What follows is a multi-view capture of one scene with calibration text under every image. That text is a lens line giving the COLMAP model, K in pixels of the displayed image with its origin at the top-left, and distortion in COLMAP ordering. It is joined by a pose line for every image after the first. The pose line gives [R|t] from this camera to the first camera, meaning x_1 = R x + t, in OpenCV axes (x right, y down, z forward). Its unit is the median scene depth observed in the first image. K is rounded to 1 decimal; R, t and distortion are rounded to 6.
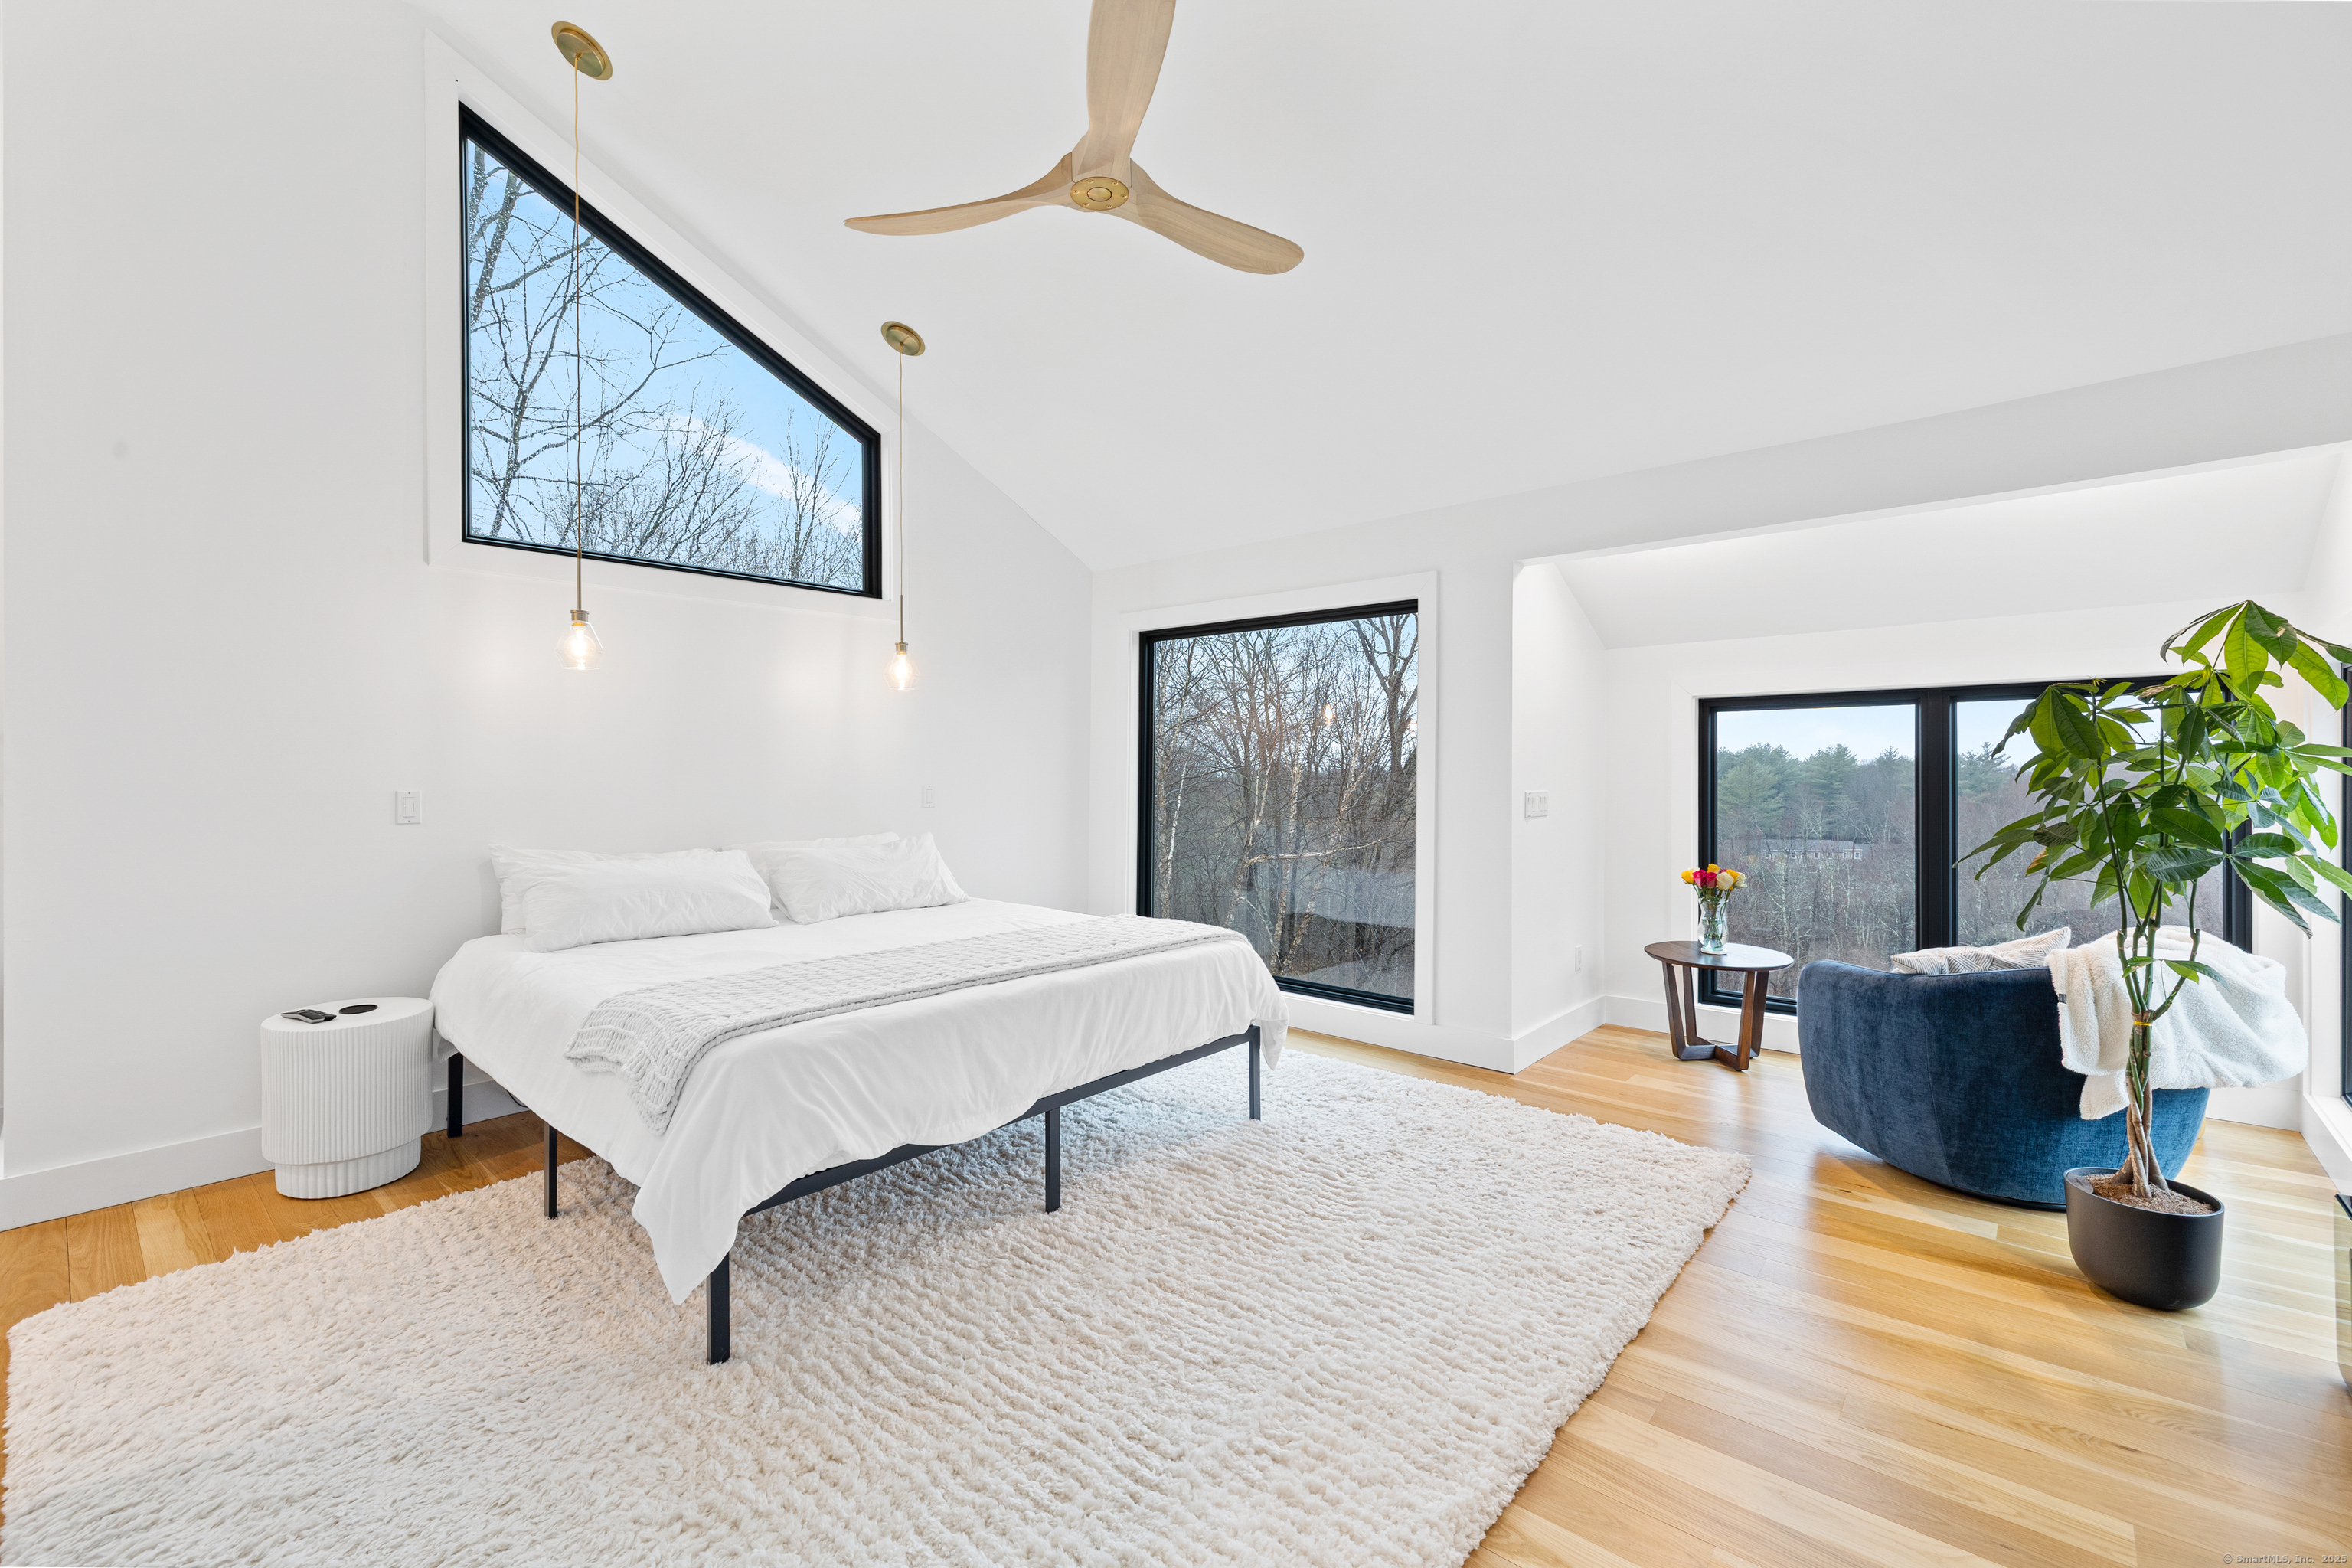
lens RADIAL K [[1000.8, 0, 1164.0], [0, 1000.8, 766.1], [0, 0, 1]] dist [0.000269, -0.000975]
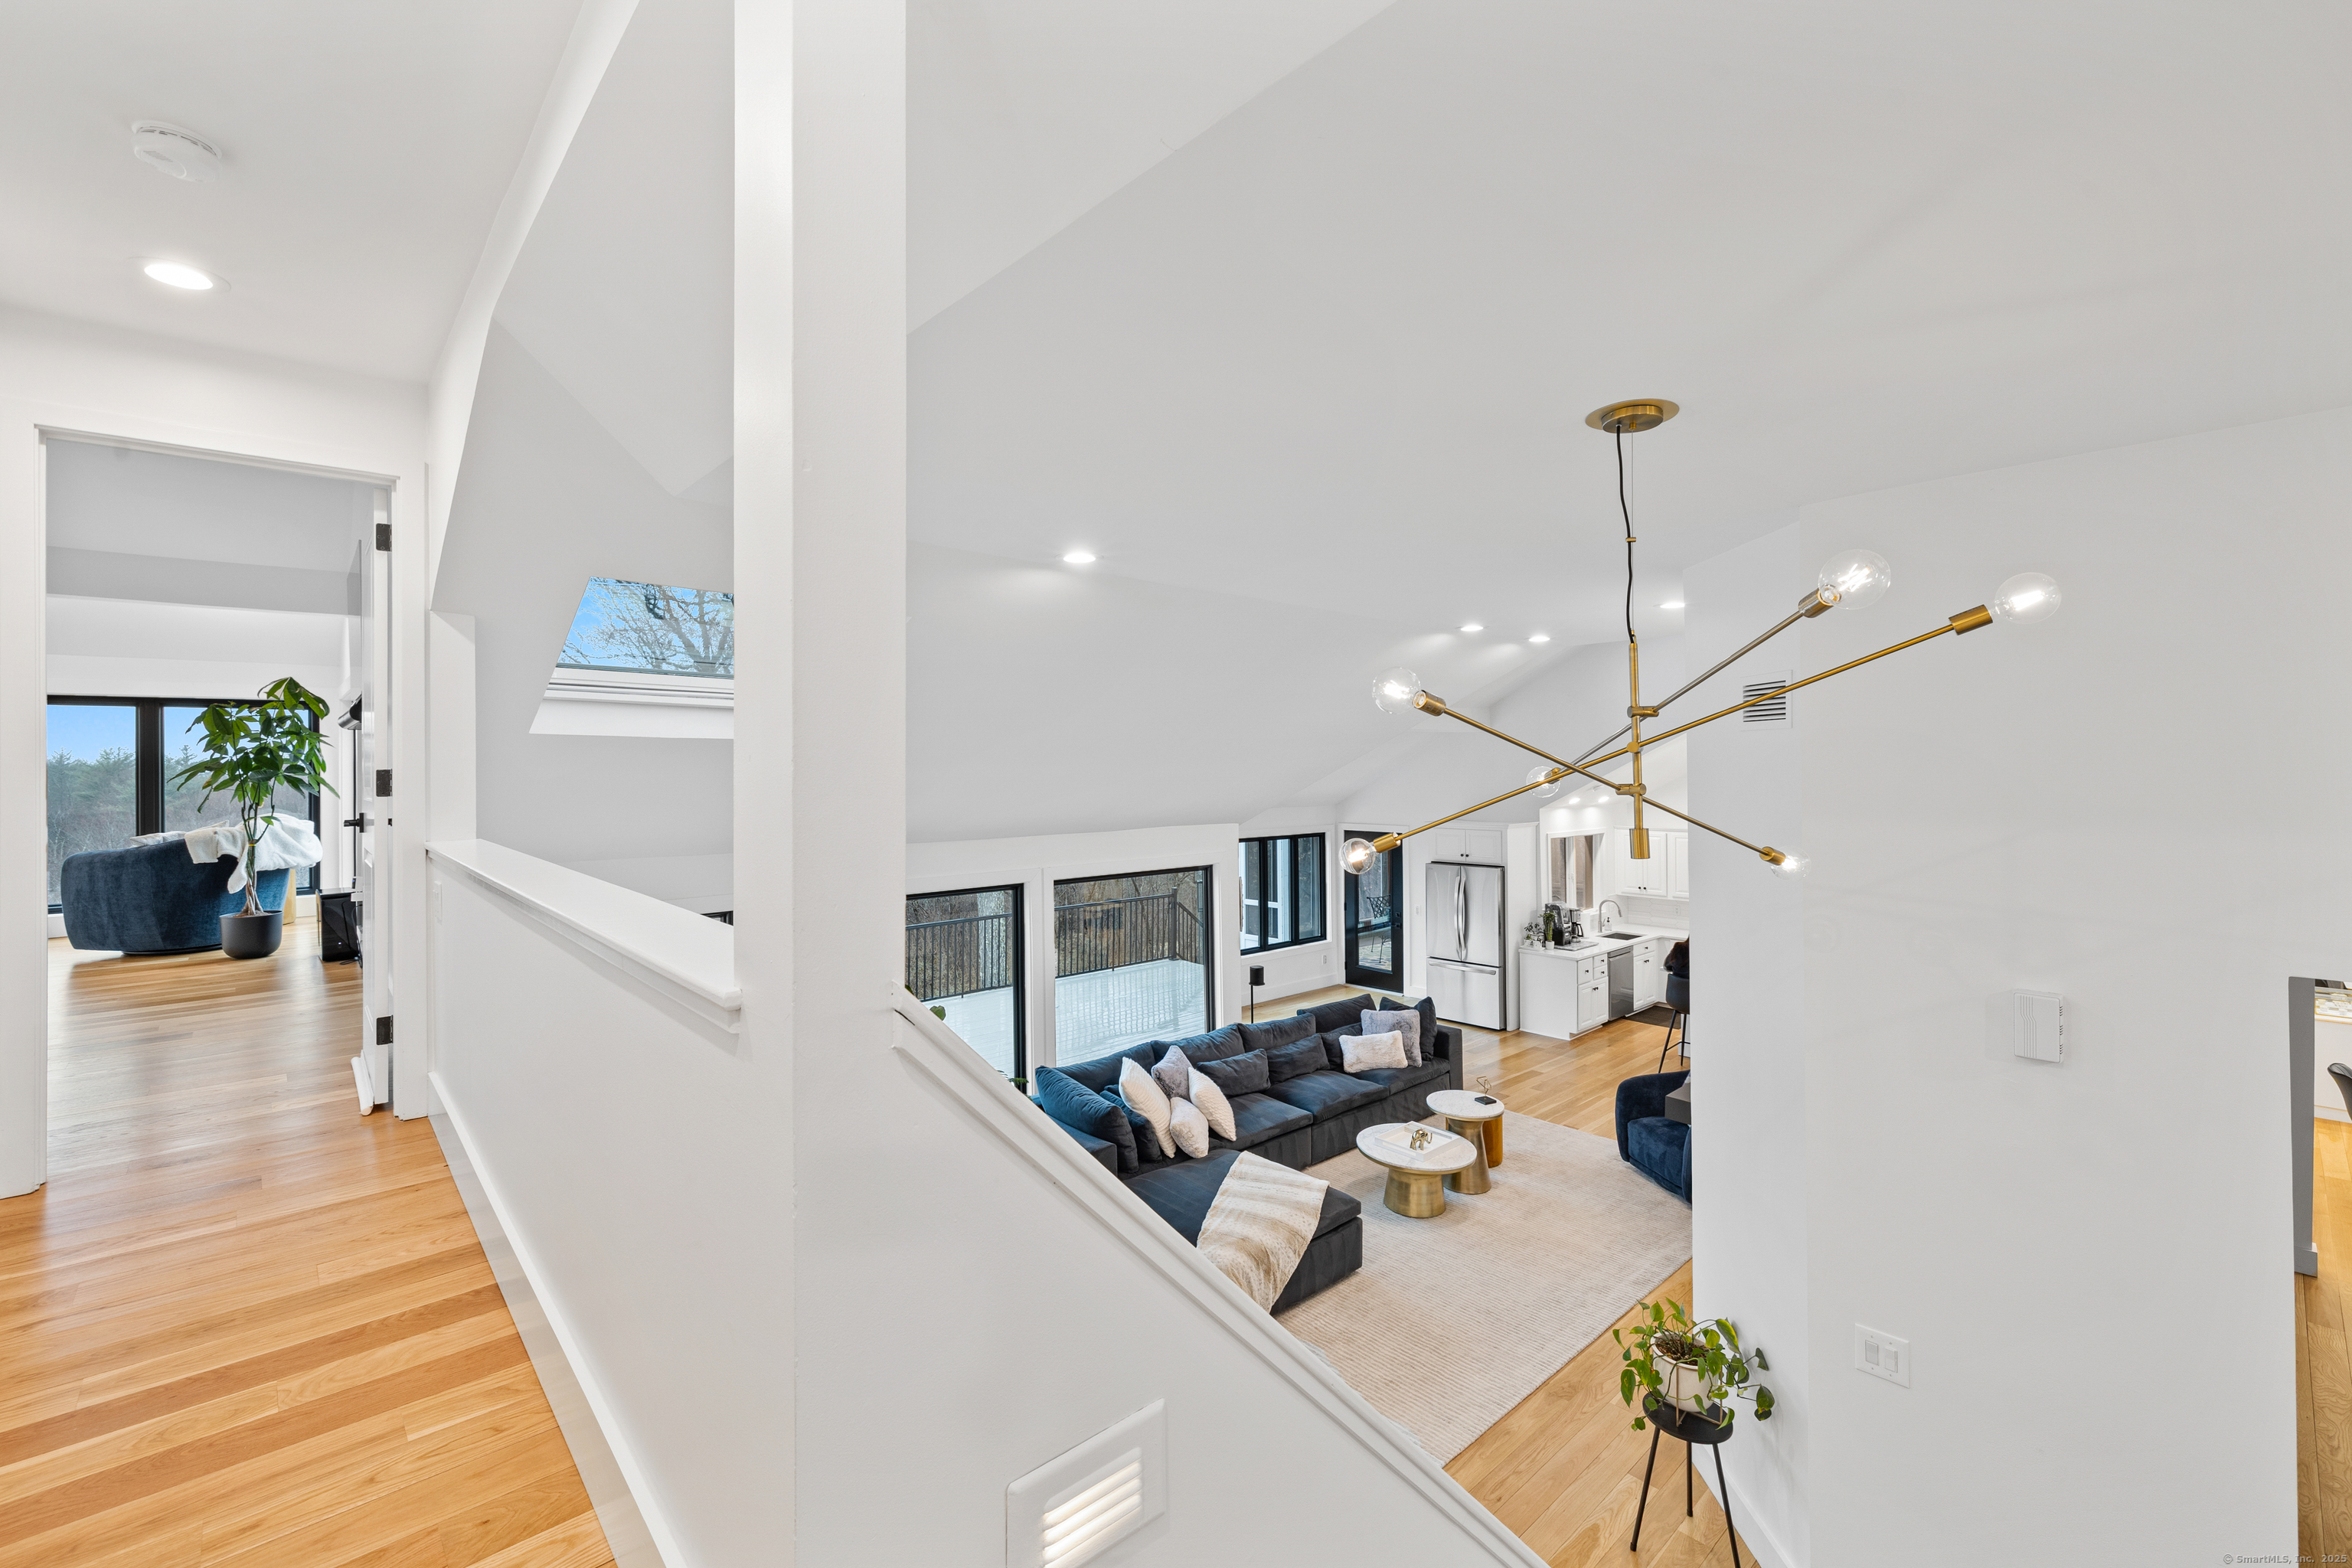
lens RADIAL K [[1000.8, 0, 1163.5], [0, 1000.8, 761.4], [0, 0, 1]] dist [0.000269, -0.000975]
pose [[0.099158, 0.000636, 0.995072, -1.096965], [0.004346, 0.999990, -0.001072, 0.059676], [-0.995062, 0.004431, 0.099154, -1.298712]]
